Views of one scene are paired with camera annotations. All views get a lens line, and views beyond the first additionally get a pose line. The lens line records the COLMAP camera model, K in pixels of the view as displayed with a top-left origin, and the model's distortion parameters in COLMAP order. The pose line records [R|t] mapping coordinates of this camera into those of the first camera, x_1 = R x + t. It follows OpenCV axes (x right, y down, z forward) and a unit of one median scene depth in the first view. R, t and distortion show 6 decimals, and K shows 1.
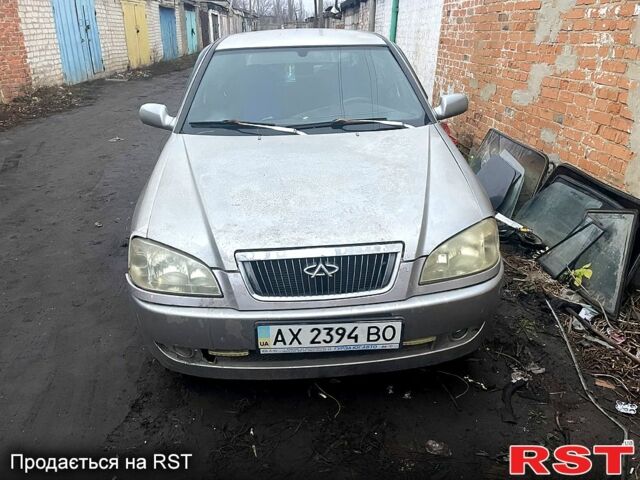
lens RADIAL K [[487.7, 0, 320.0], [0, 487.7, 240.0], [0, 0, 1]] dist [0.080981, -0.116444]
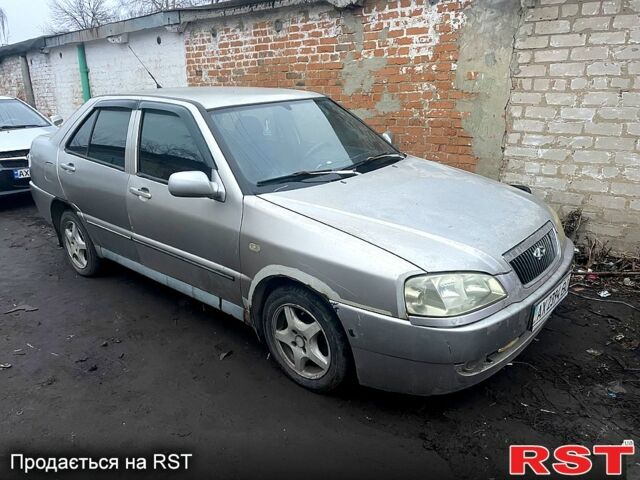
lens RADIAL K [[487.7, 0, 320.0], [0, 487.7, 240.0], [0, 0, 1]] dist [0.080981, -0.116444]
pose [[0.707757, -0.235150, 0.666171, -0.713732], [0.304688, 0.952371, 0.012466, -0.092679], [-0.637373, 0.194152, 0.745694, 0.206465]]
